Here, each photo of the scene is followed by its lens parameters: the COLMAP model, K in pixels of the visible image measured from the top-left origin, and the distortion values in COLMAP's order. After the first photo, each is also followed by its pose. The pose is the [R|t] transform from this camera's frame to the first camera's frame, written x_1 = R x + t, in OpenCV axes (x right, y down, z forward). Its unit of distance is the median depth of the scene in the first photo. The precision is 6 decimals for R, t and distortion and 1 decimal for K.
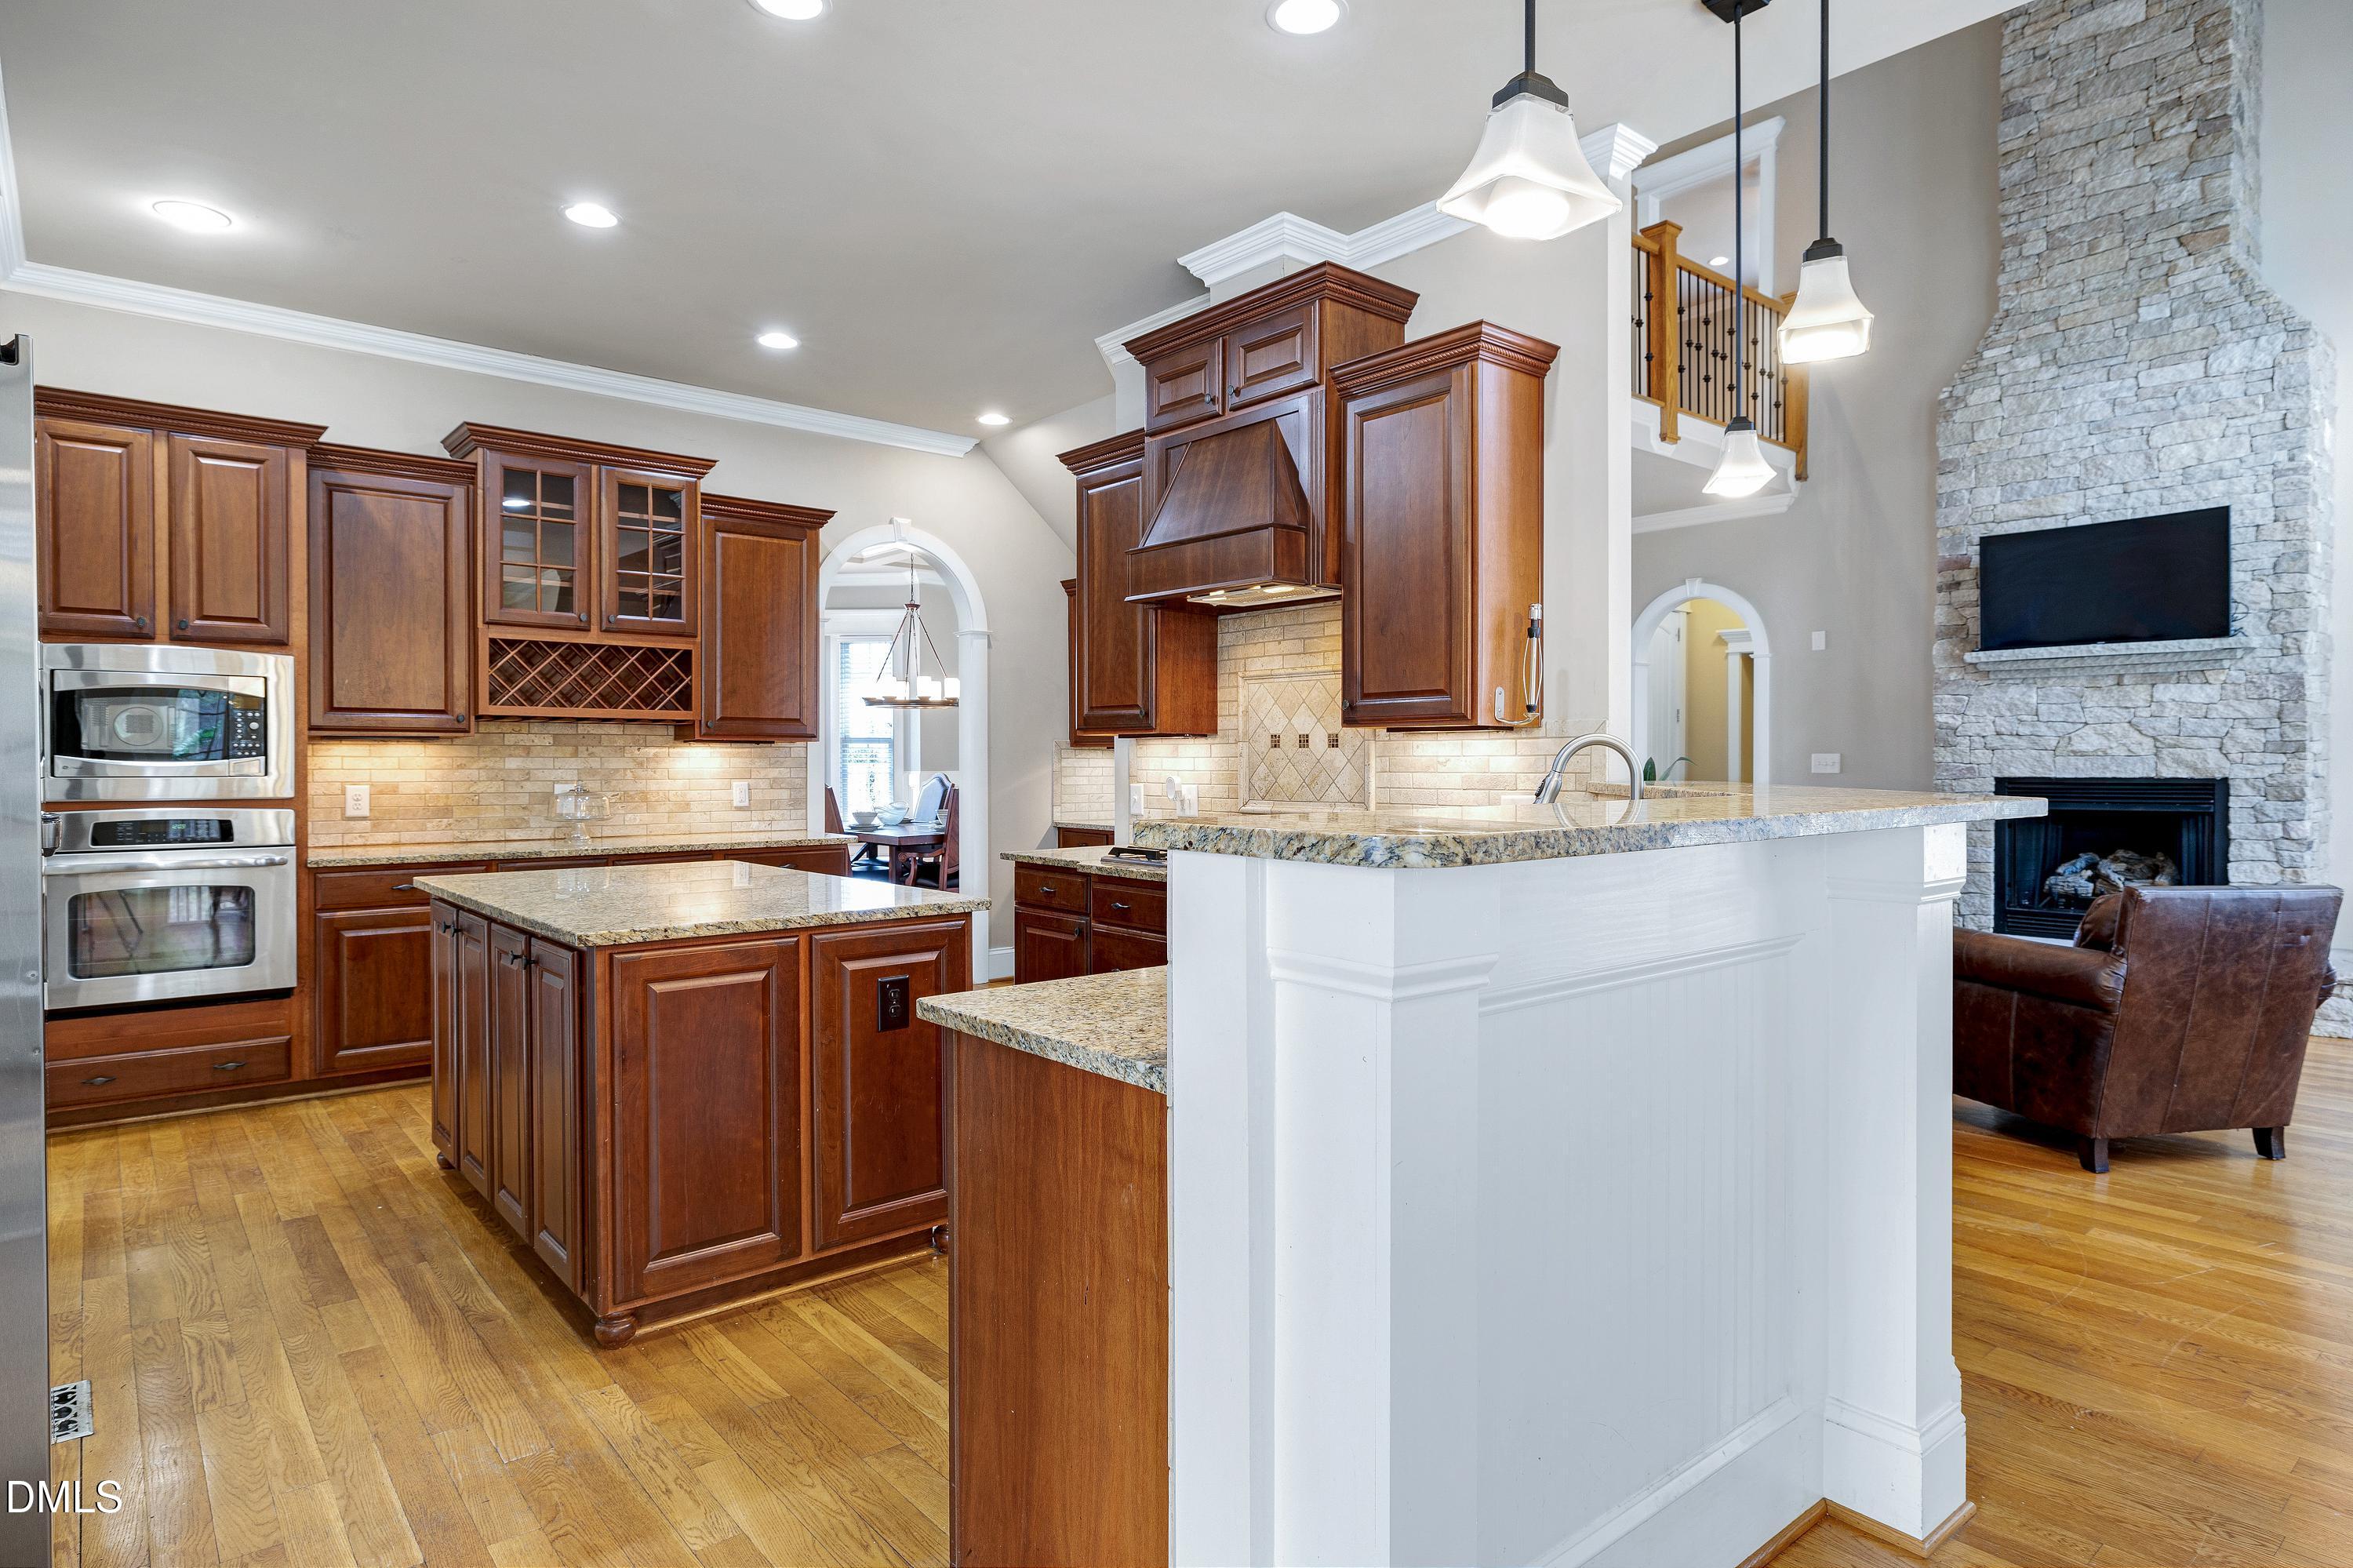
lens RADIAL K [[1280.9, 0, 1179.6], [0, 1280.9, 789.8], [0, 0, 1]] dist [0.004491, -0.001424]
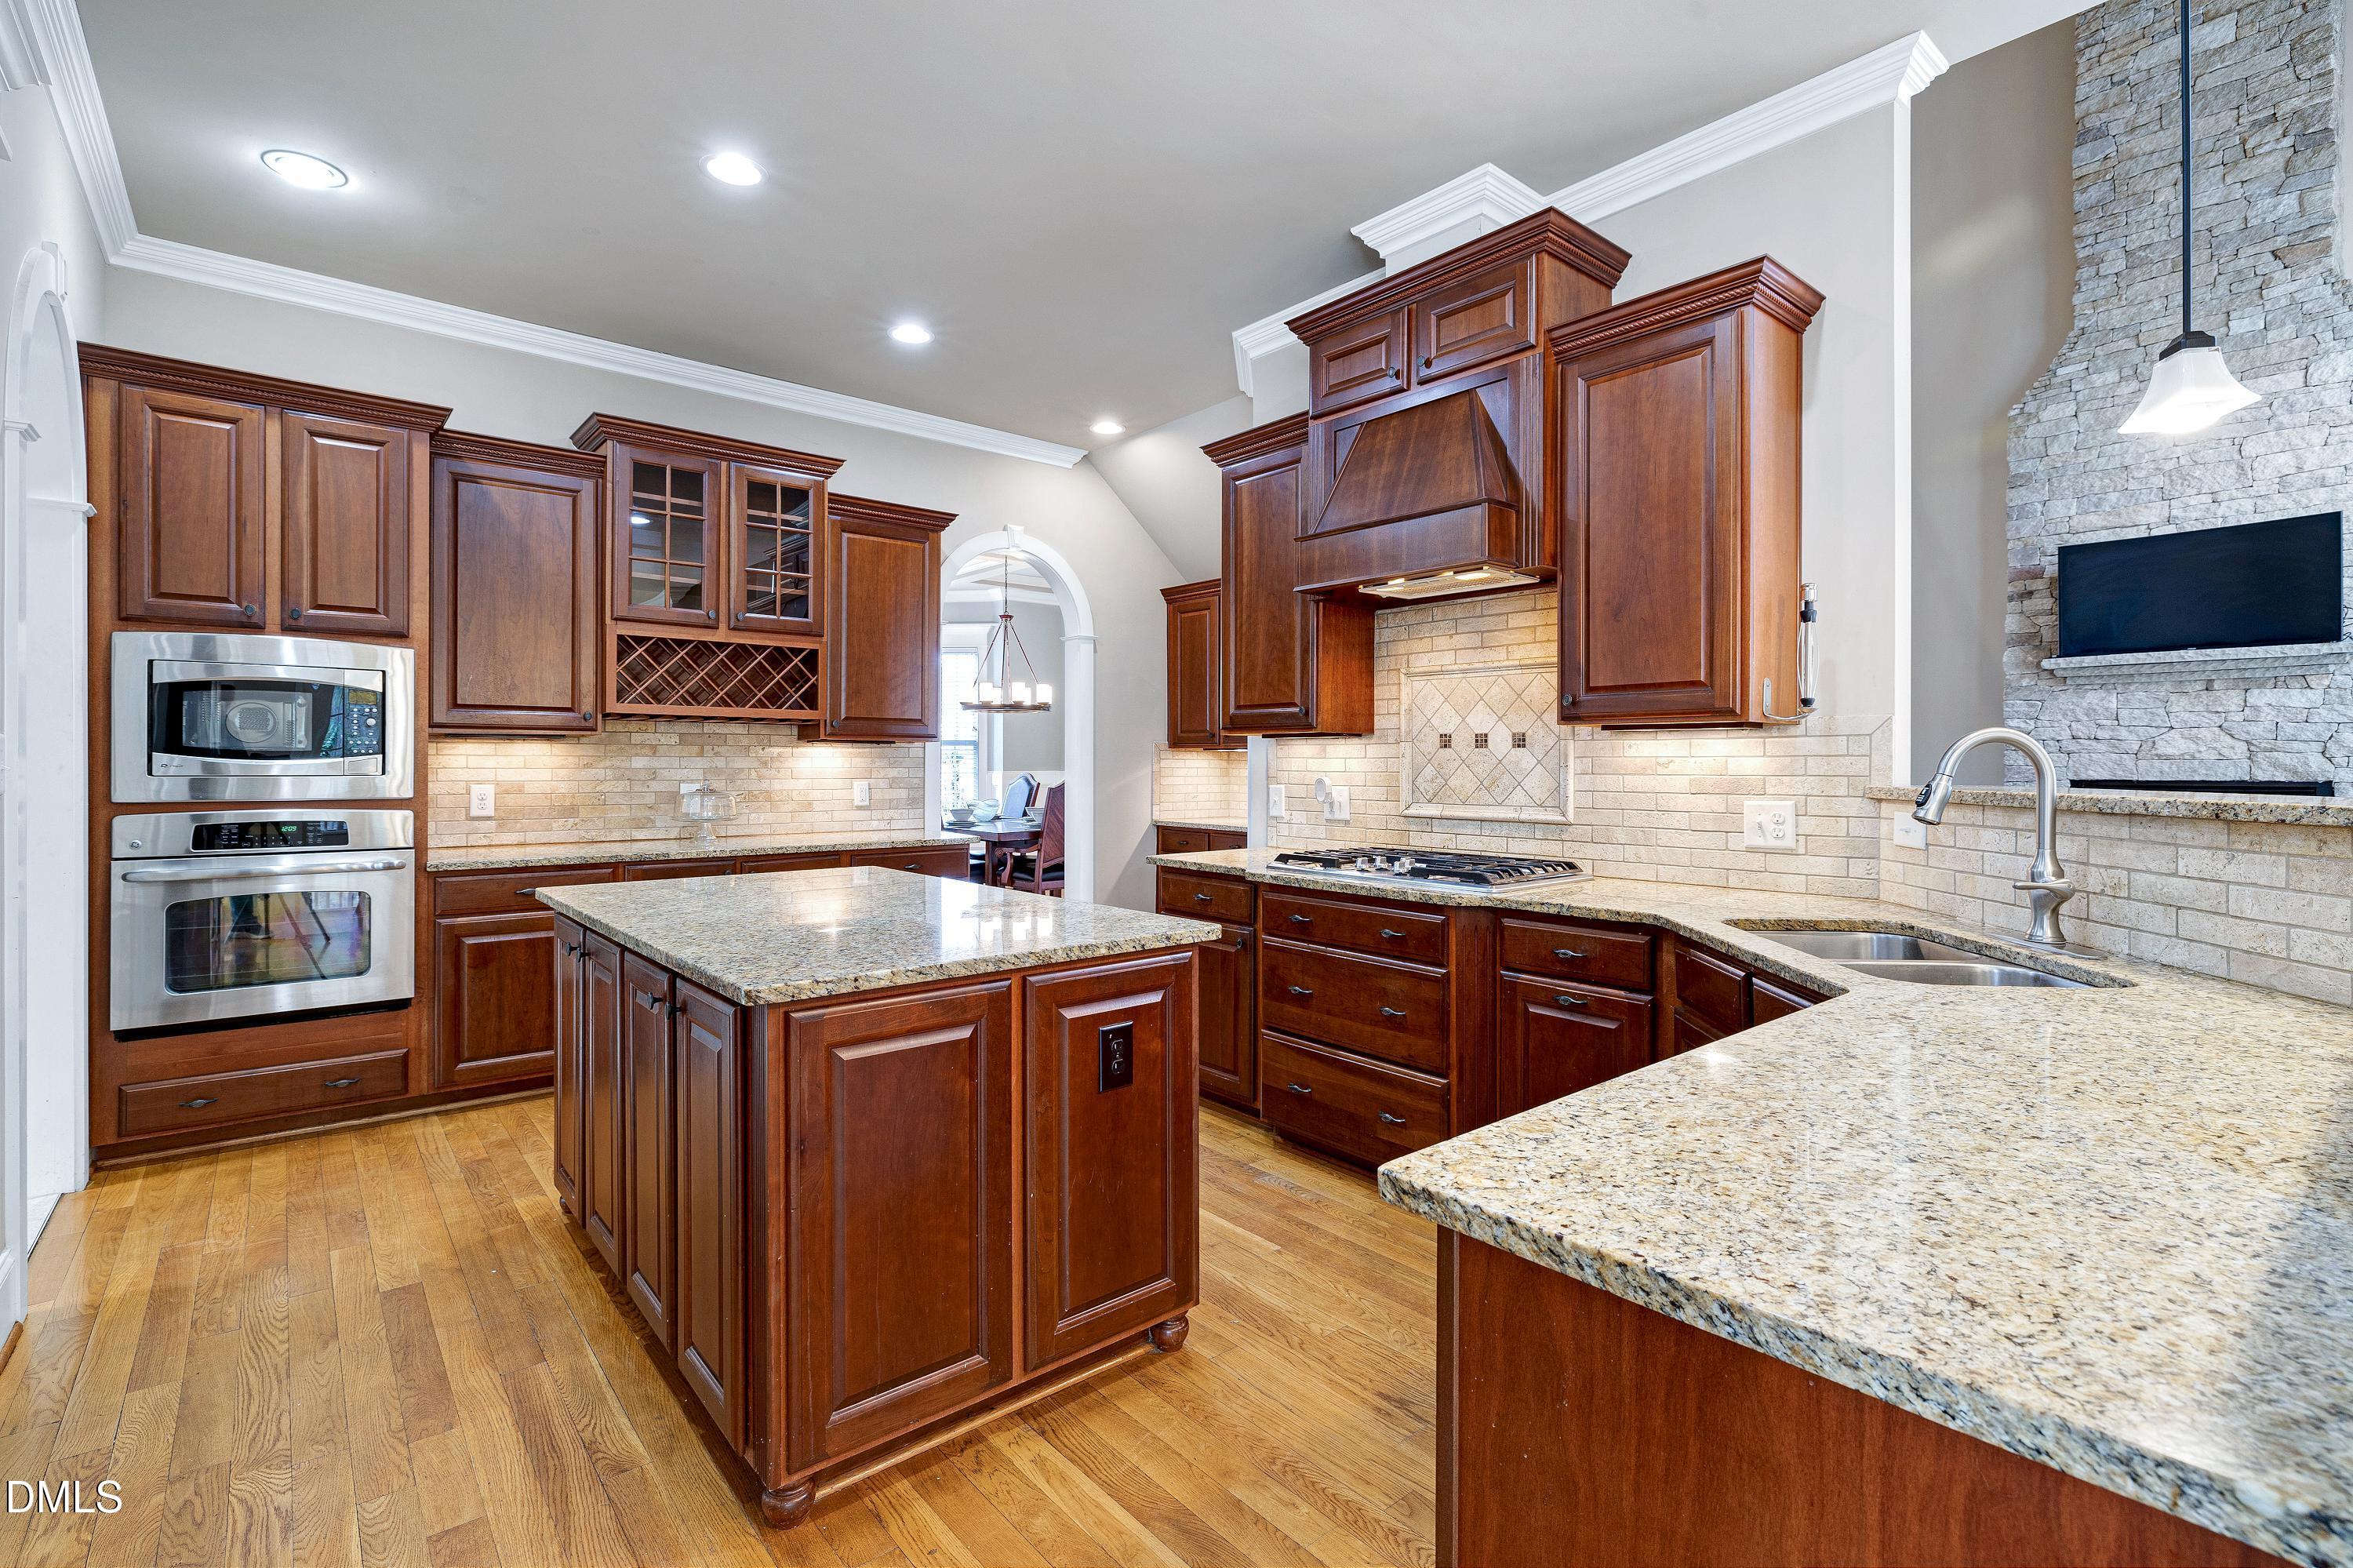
lens RADIAL K [[1067.8, 0, 1176.4], [0, 1067.8, 777.3], [0, 0, 1]] dist [-0.003351, 0.001507]
pose [[0.999990, 0.002465, -0.003862, -0.119246], [-0.002500, 0.999956, -0.009051, -0.003509], [0.003839, 0.009060, 0.999952, 0.207814]]
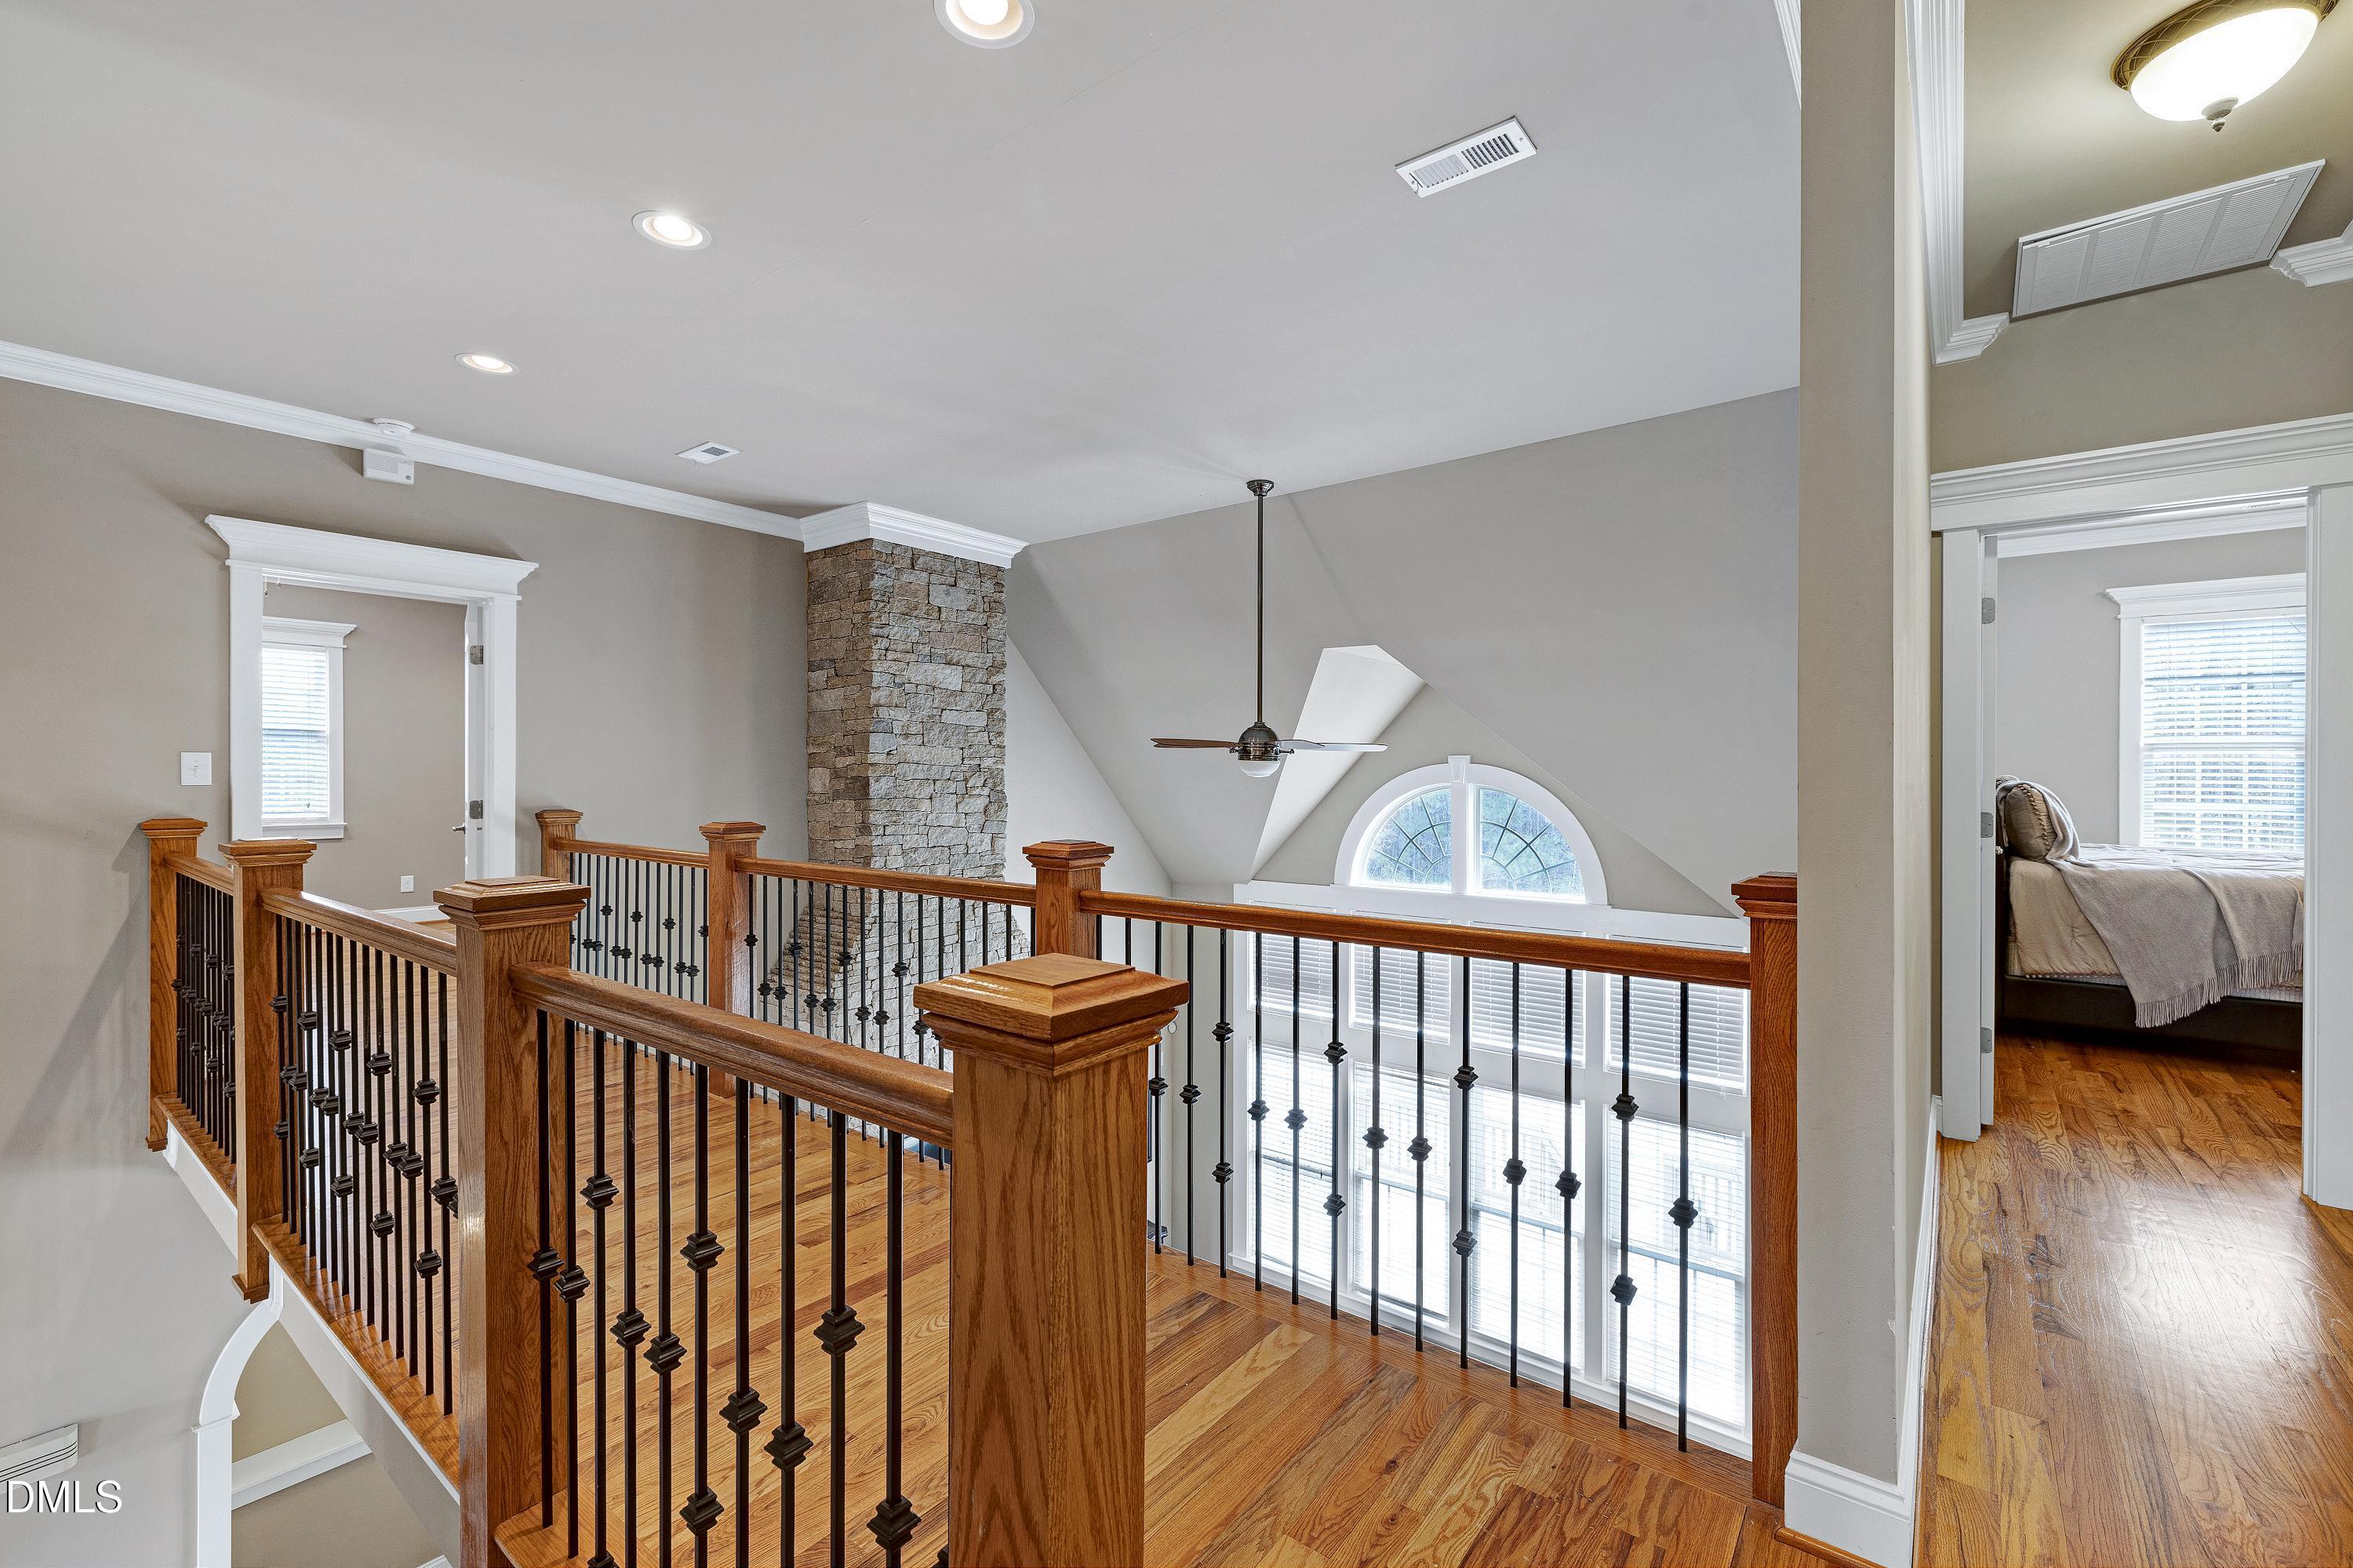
lens RADIAL K [[1019.7, 0, 1179.9], [0, 1019.7, 777.2], [0, 0, 1]] dist [0.005486, 0.000288]
pose [[-0.198057, -0.008864, 0.980150, -0.295031], [0.010915, 0.999877, 0.011248, -0.719987], [-0.980130, 0.012926, -0.197936, 1.349459]]
